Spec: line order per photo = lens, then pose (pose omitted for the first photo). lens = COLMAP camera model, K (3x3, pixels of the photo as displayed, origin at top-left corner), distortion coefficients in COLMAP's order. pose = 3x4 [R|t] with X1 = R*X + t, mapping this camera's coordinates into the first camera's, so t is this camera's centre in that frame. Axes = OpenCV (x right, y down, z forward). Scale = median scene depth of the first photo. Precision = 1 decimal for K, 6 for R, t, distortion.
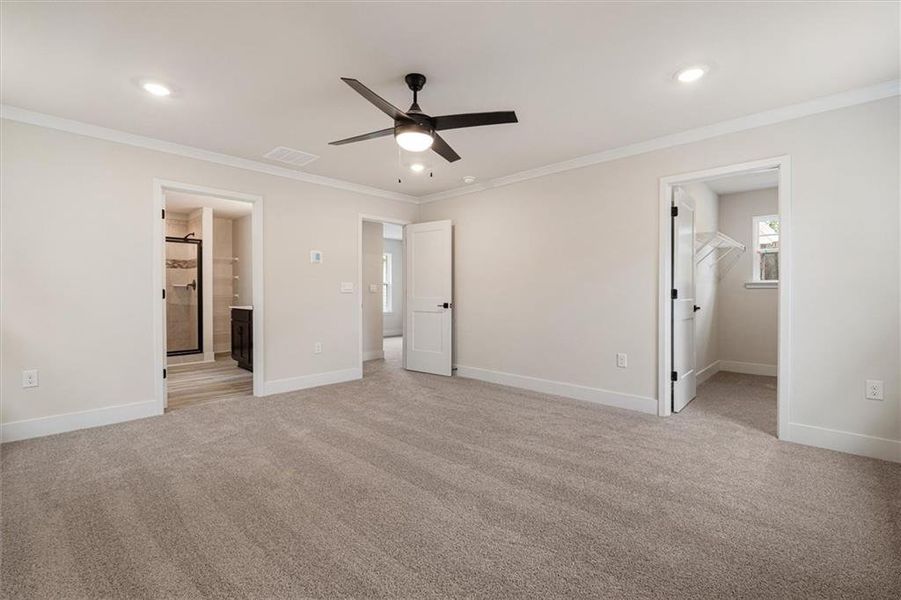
lens RADIAL K [[395.0, 0, 449.3], [0, 395.0, 294.5], [0, 0, 1]] dist [0.001342, 0.000042]
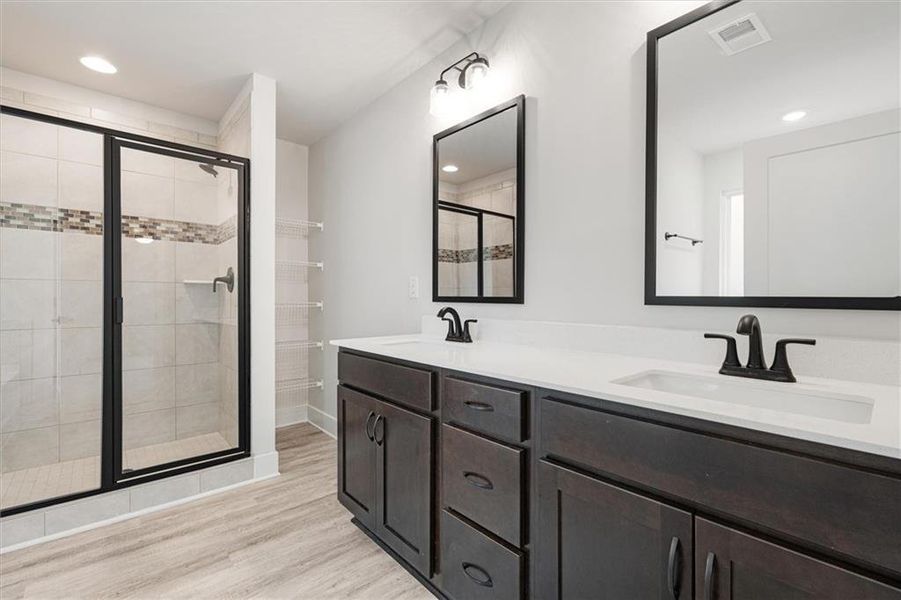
lens RADIAL K [[395.0, 0, 451.5], [0, 395.0, 301.4], [0, 0, 1]] dist [0.001342, 0.000042]
pose [[0.997607, 0.010752, -0.068302, -0.385699], [-0.010315, 0.999924, 0.006751, -0.006481], [0.068370, -0.006031, 0.997642, 0.602874]]
